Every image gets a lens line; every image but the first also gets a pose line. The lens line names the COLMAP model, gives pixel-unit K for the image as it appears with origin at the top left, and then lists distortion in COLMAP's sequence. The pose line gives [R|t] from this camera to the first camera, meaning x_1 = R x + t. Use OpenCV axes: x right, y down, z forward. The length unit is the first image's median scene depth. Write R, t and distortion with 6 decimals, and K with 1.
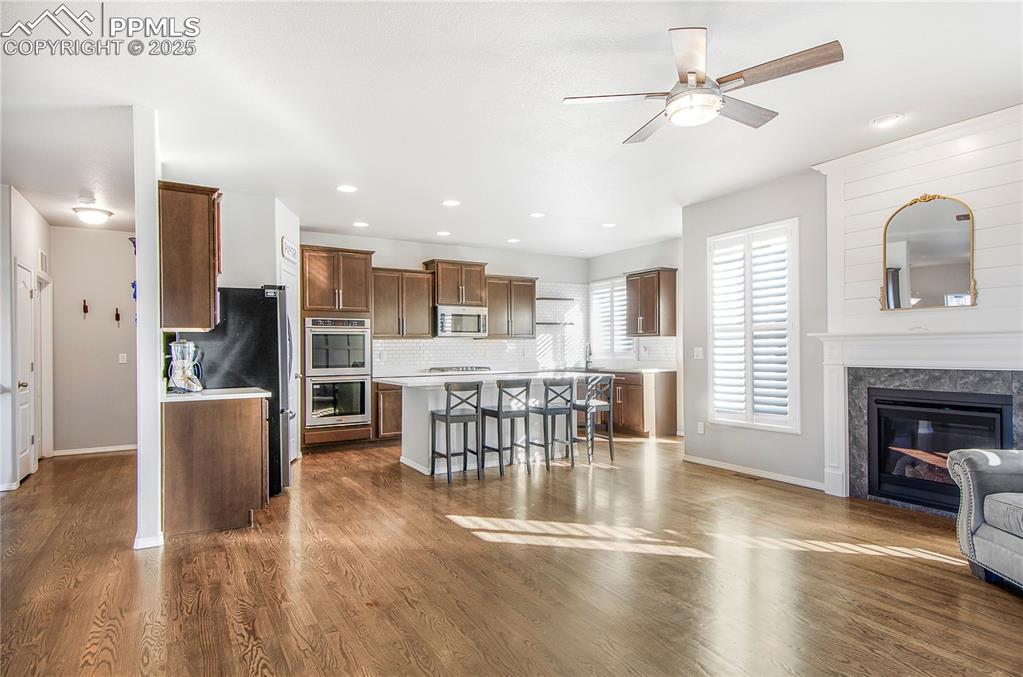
lens RADIAL K [[581.0, 0, 506.4], [0, 581.0, 352.2], [0, 0, 1]] dist [0.011567, -0.000035]
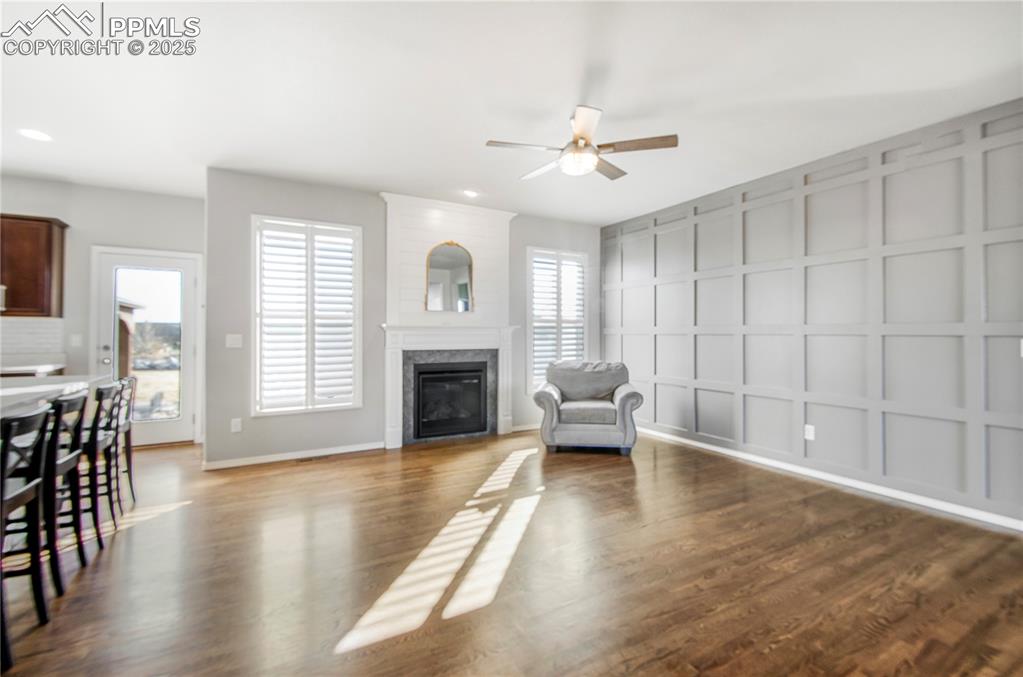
lens RADIAL K [[444.5, 0, 525.7], [0, 444.5, 330.7], [0, 0, 1]] dist [0.004720, -0.002097]
pose [[-0.047646, 0.016780, 0.998723, -0.309177], [0.002529, 0.999858, -0.016679, -0.000949], [-0.998861, 0.001731, -0.047682, 0.510837]]
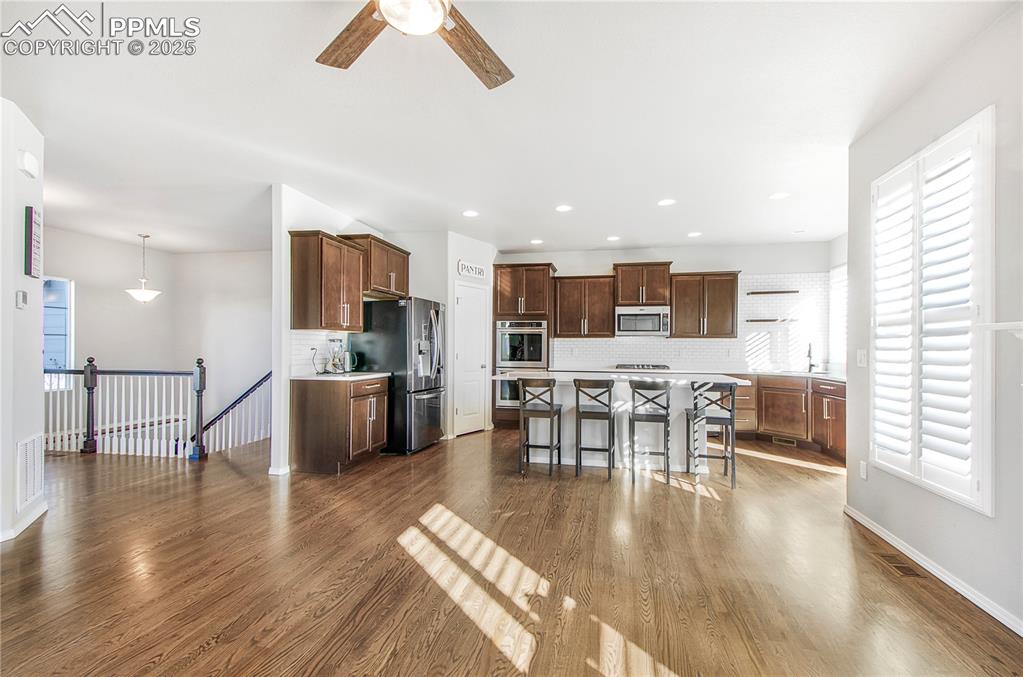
lens RADIAL K [[444.5, 0, 512.1], [0, 444.5, 342.1], [0, 0, 1]] dist [0.004720, -0.002097]
pose [[0.740783, 0.006204, -0.671716, 0.322704], [-0.017659, 0.999792, -0.010241, -0.003405], [0.671512, 0.019448, 0.740738, 0.293937]]
